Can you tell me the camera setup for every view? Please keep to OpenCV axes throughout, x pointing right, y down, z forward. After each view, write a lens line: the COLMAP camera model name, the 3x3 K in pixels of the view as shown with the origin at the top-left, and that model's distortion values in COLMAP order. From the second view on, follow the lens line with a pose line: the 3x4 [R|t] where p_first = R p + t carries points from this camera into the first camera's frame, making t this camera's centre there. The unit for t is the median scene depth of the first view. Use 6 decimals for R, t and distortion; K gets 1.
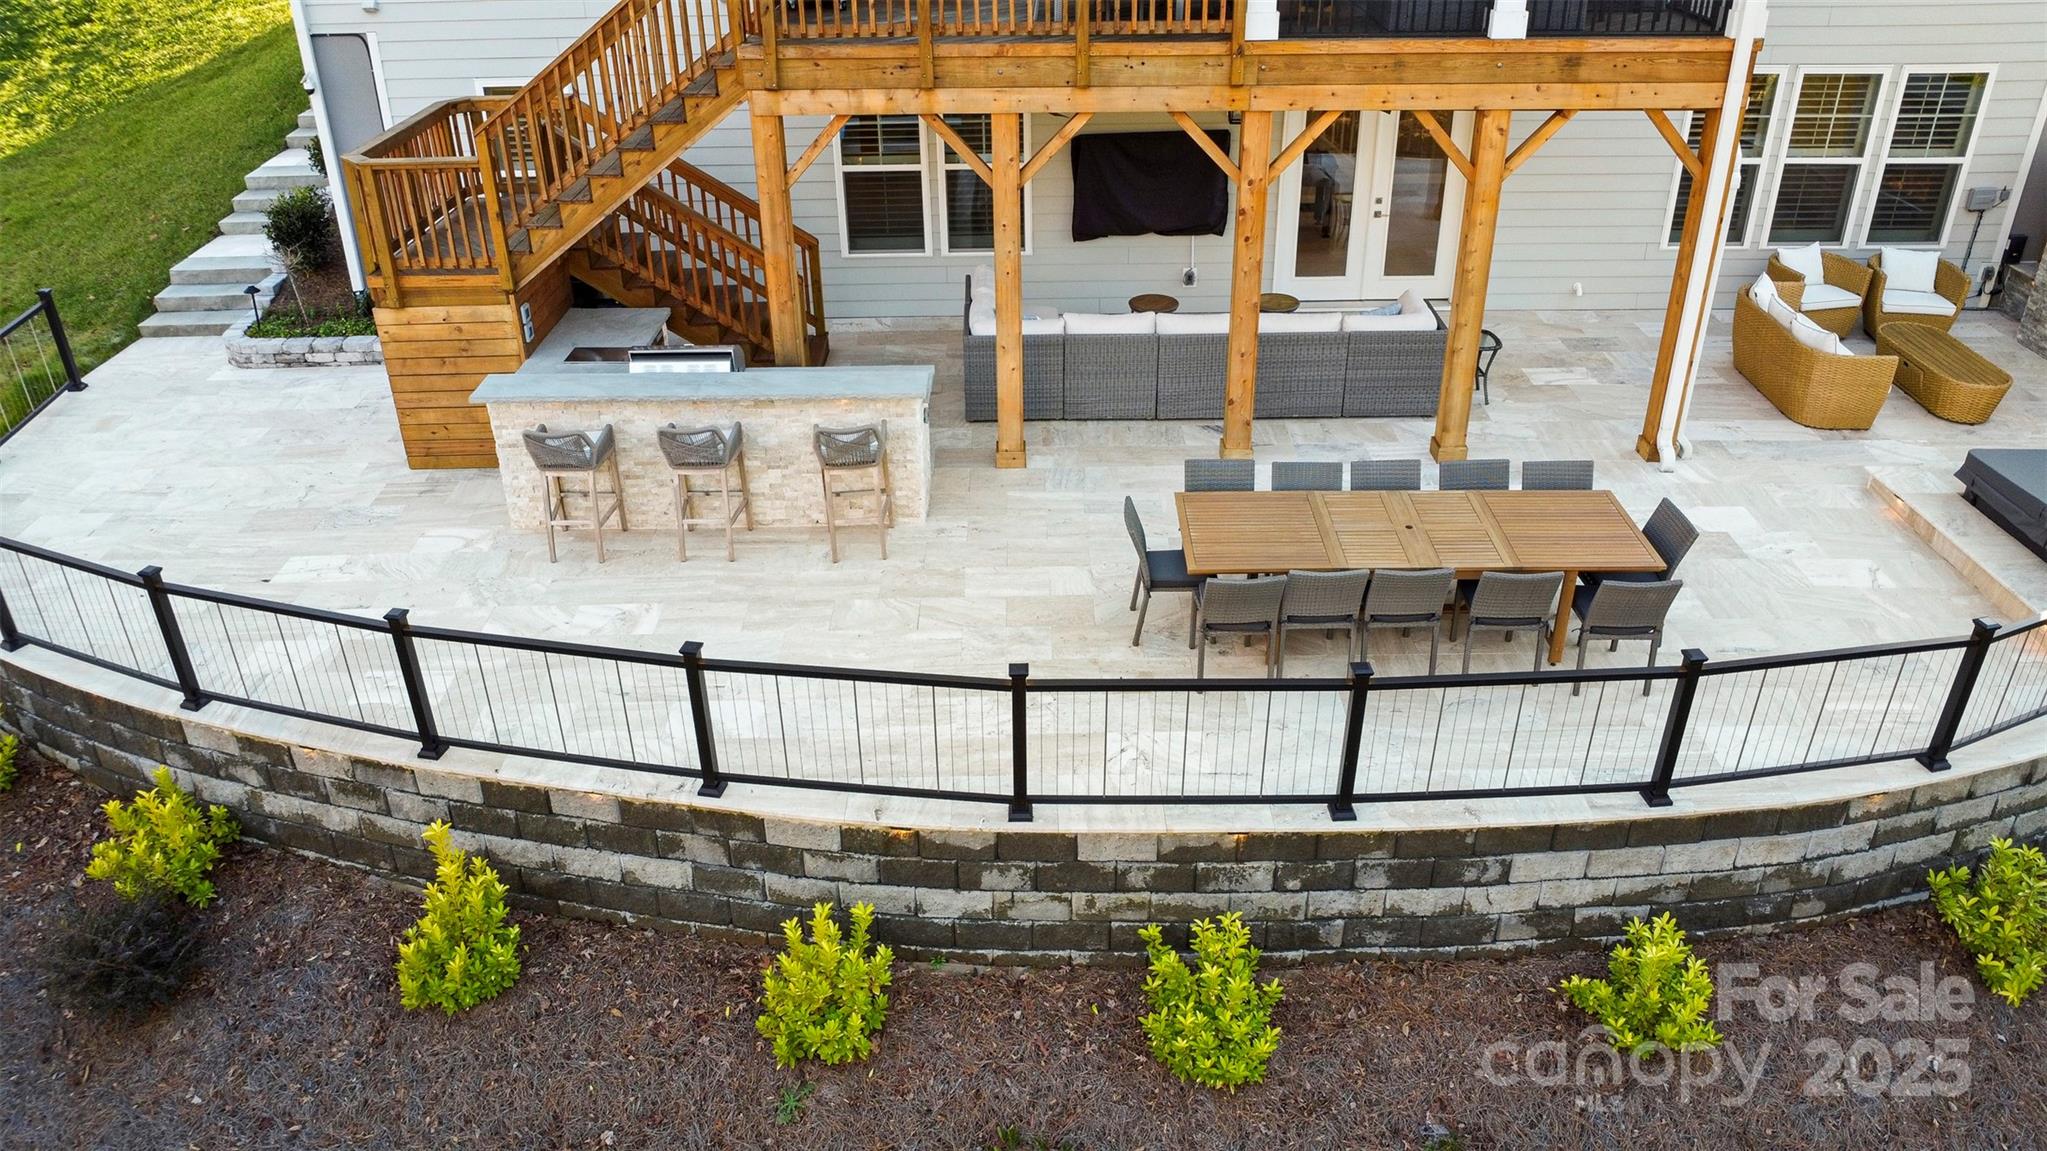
lens RADIAL K [[1474.4, 0, 1019.4], [0, 1474.4, 569.5], [0, 0, 1]] dist [-0.024142, -0.005493]
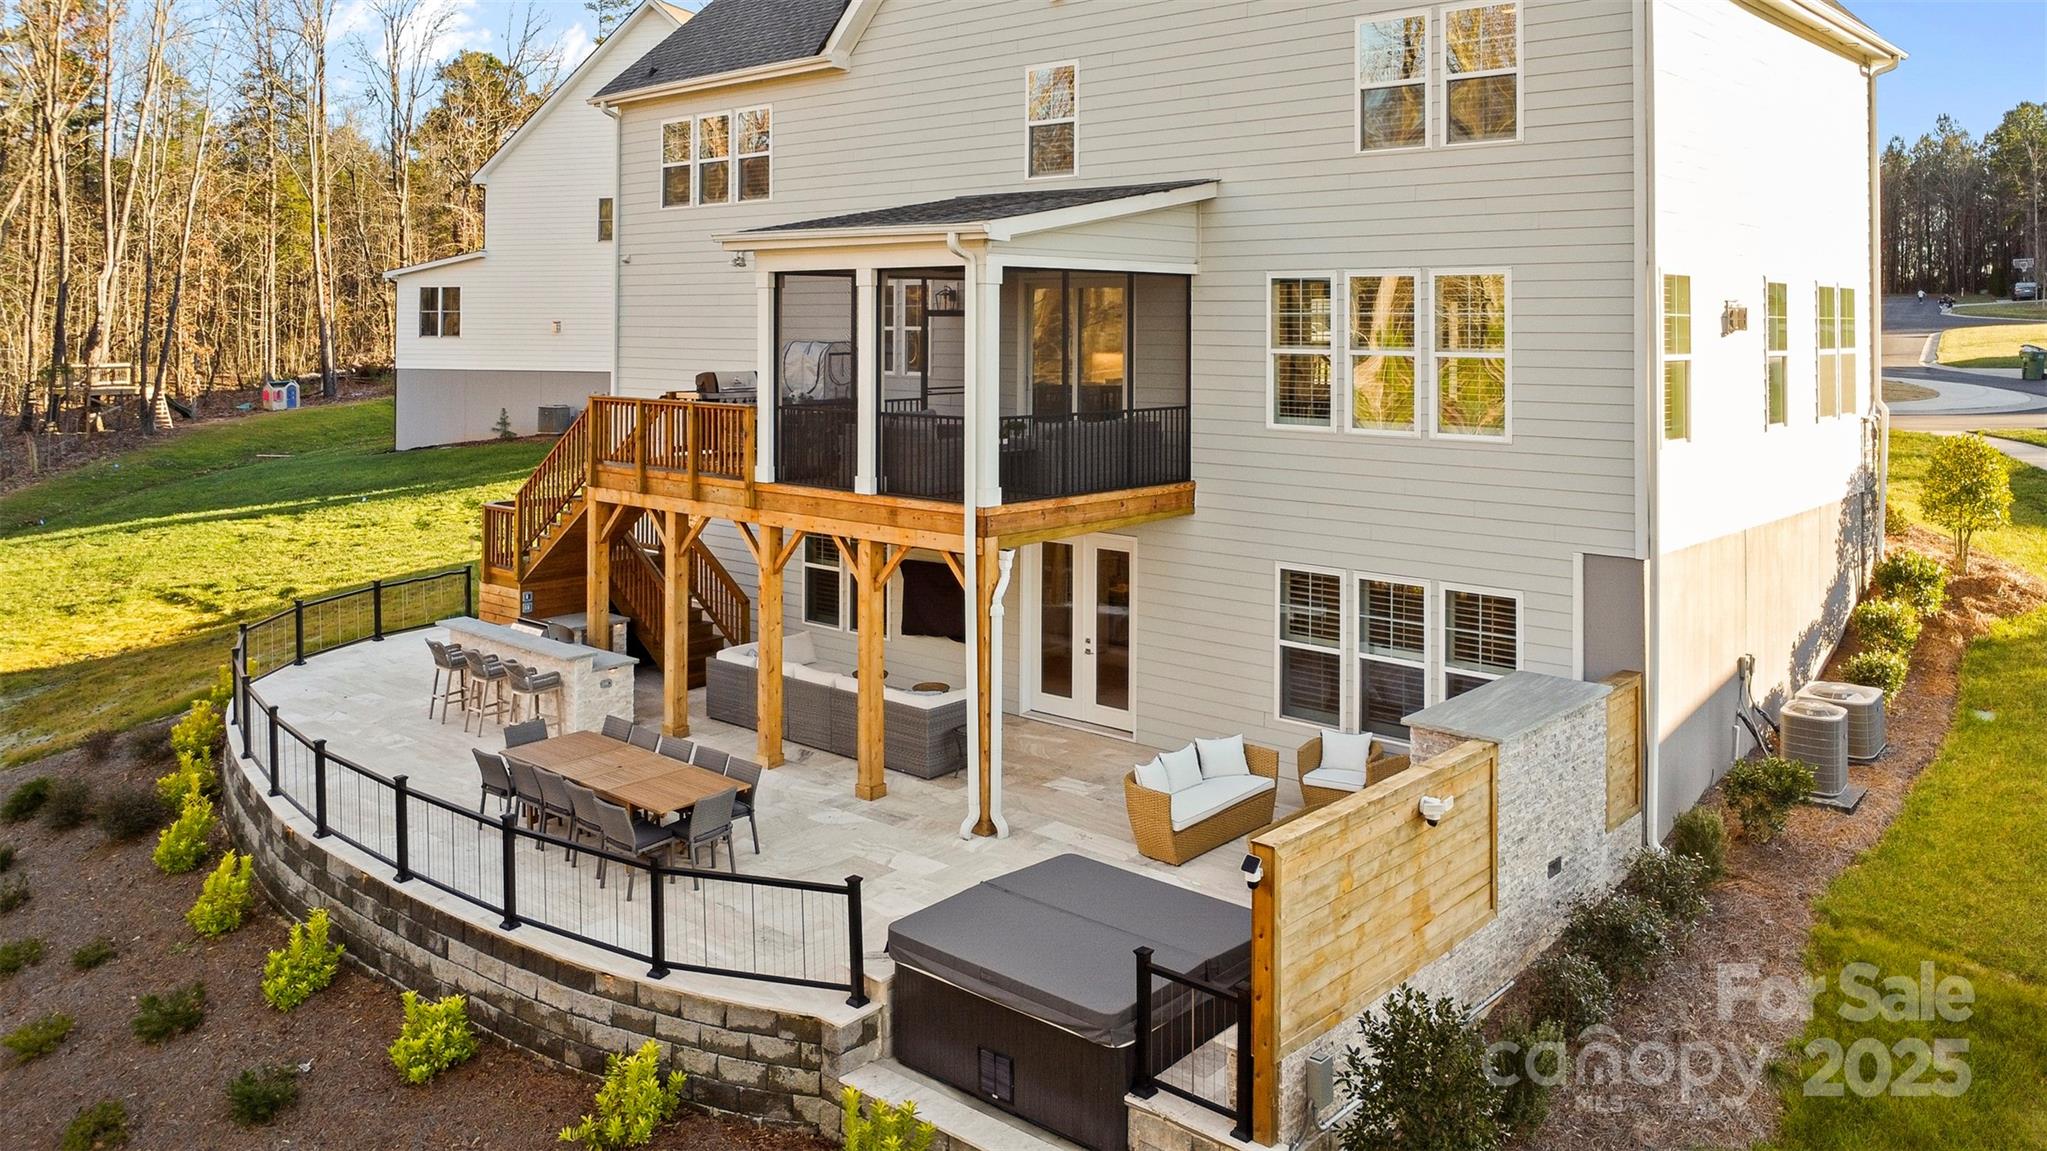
lens RADIAL K [[1527.5, 0, 1021.7], [0, 1527.5, 310.2], [0, 0, 1]] dist [-0.006615, -0.002116]
pose [[0.746445, 0.007800, -0.665401, 1.508191], [-0.331771, 0.871153, -0.361968, -0.005073], [0.576842, 0.490950, 0.652856, -0.044834]]
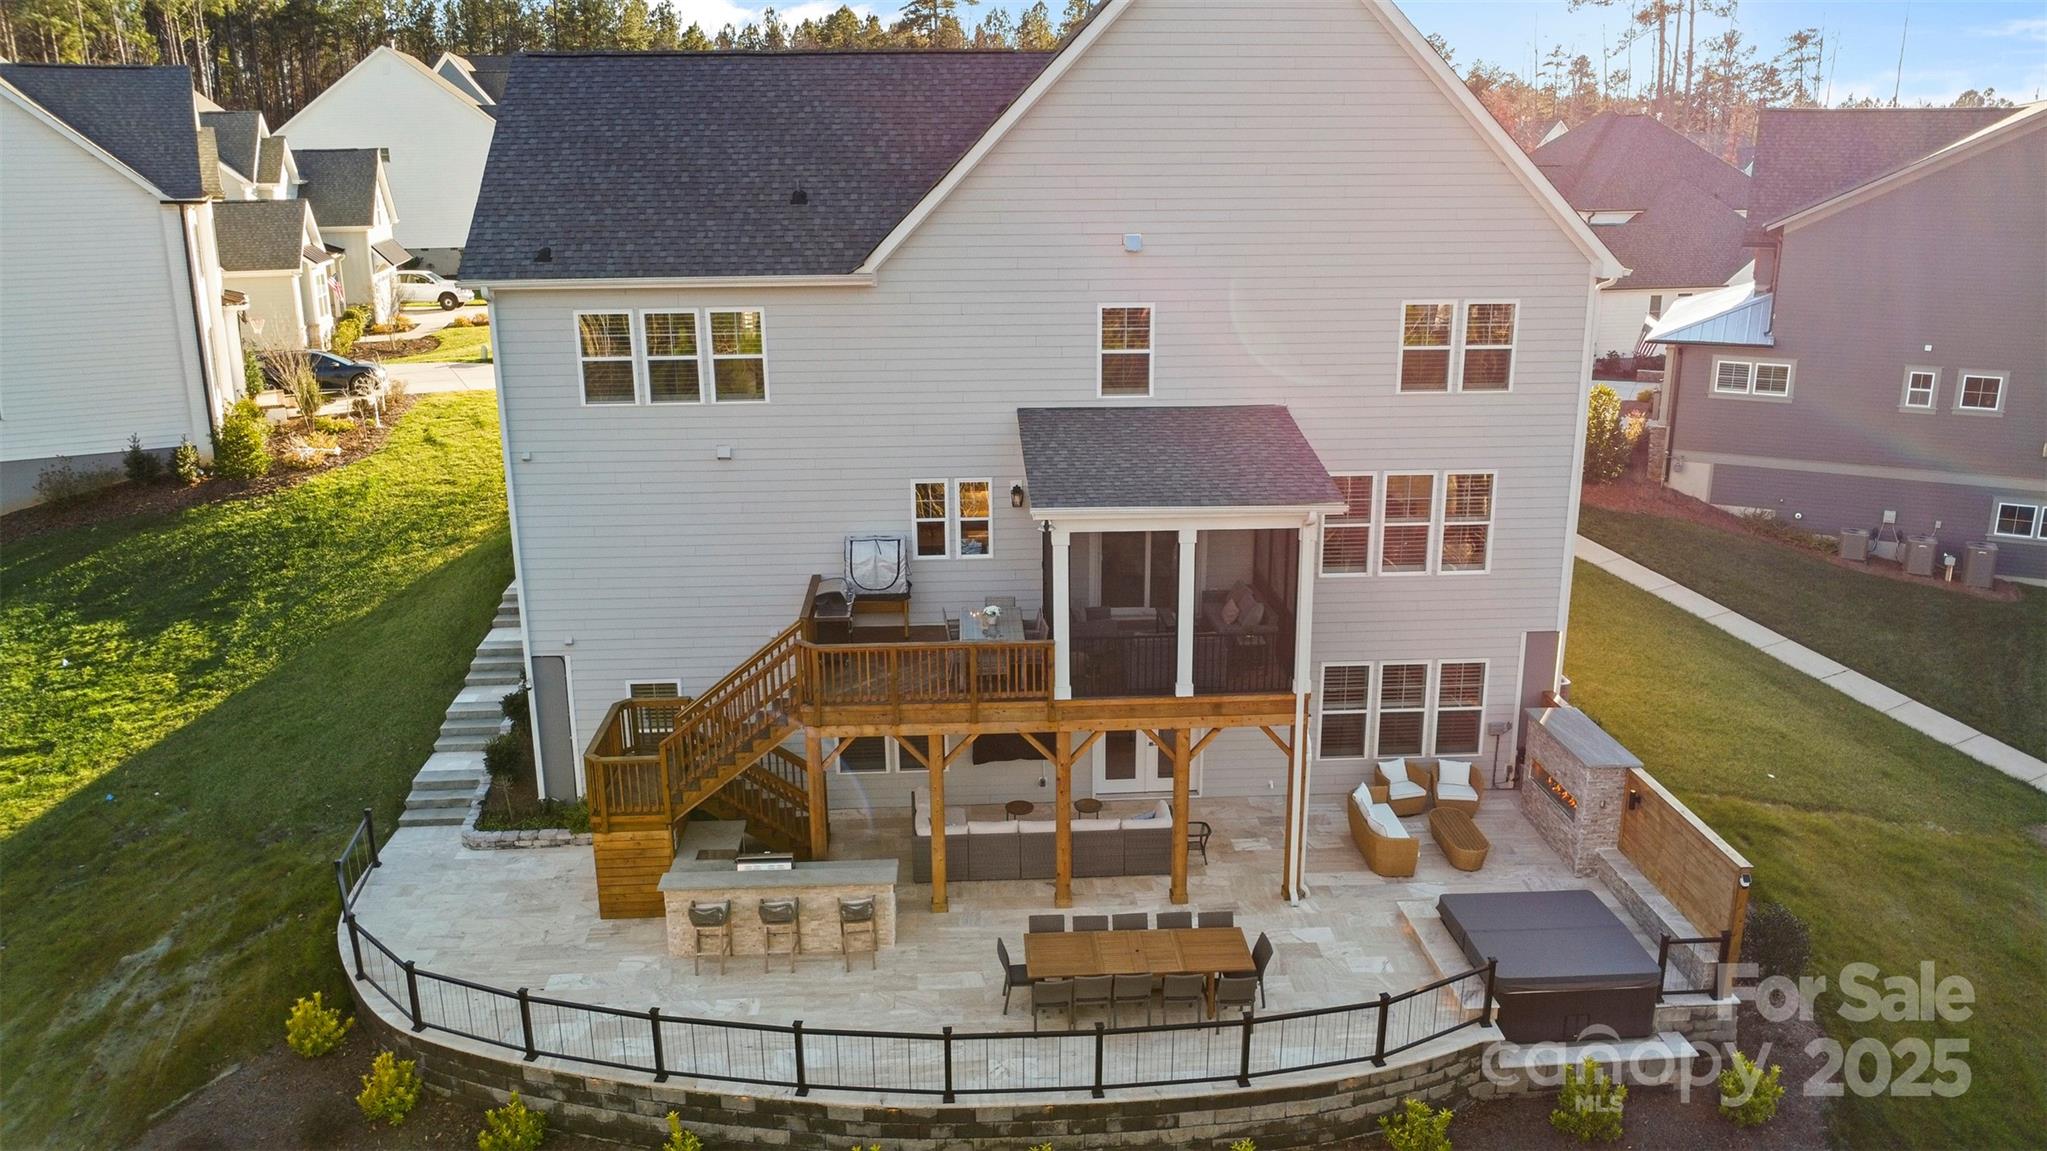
lens RADIAL K [[1474.4, 0, 1019.4], [0, 1474.4, 569.5], [0, 0, 1]] dist [-0.024142, -0.005493]
pose [[0.998230, -0.010068, 0.058617, -0.011234], [0.023034, 0.974099, -0.224946, -0.080483], [-0.054834, 0.225898, 0.972606, -0.993668]]
